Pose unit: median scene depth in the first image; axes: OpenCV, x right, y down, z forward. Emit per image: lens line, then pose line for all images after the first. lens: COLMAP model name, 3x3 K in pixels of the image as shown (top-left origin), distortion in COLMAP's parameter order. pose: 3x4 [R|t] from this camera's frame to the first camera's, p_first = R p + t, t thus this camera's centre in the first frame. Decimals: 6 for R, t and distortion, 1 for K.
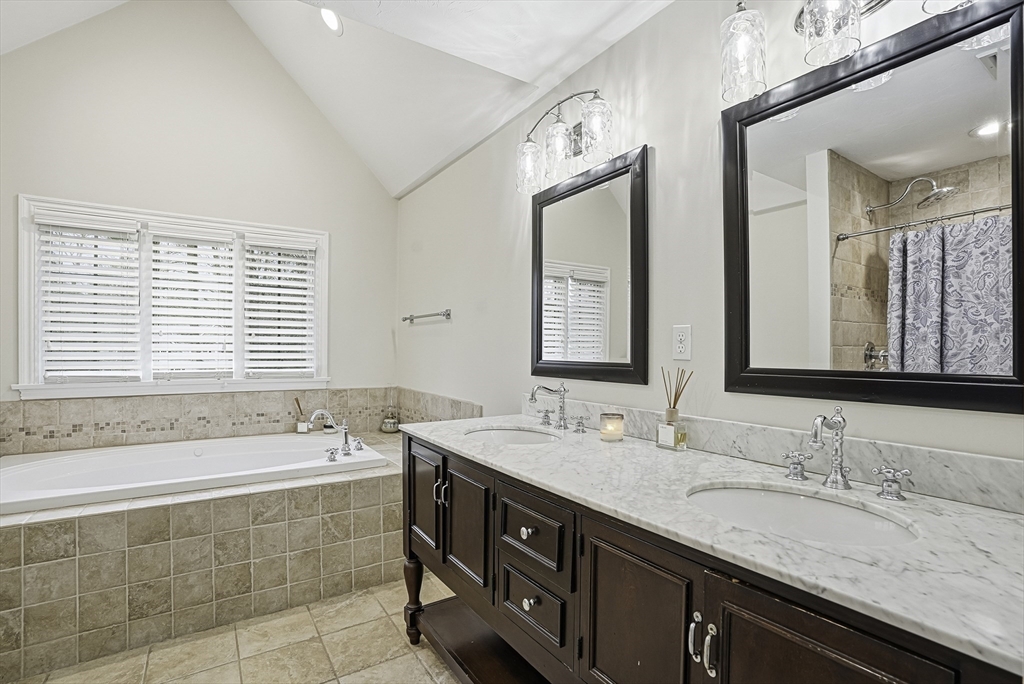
lens RADIAL K [[491.7, 0, 513.8], [0, 491.7, 345.0], [0, 0, 1]] dist [-0.044541, 0.006604]
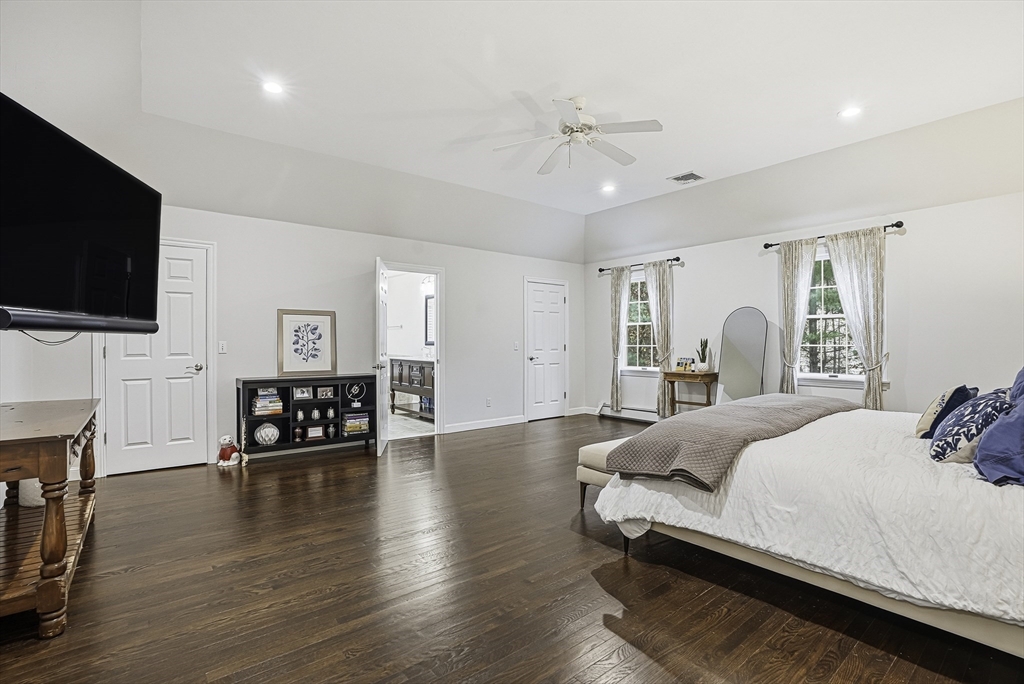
lens RADIAL K [[491.7, 0, 512.3], [0, 491.7, 342.3], [0, 0, 1]] dist [-0.044541, 0.006604]
pose [[0.996312, -0.006709, 0.085539, 0.371982], [0.006569, 0.999977, 0.001914, 0.035056], [-0.085550, -0.001345, 0.996333, -2.677860]]
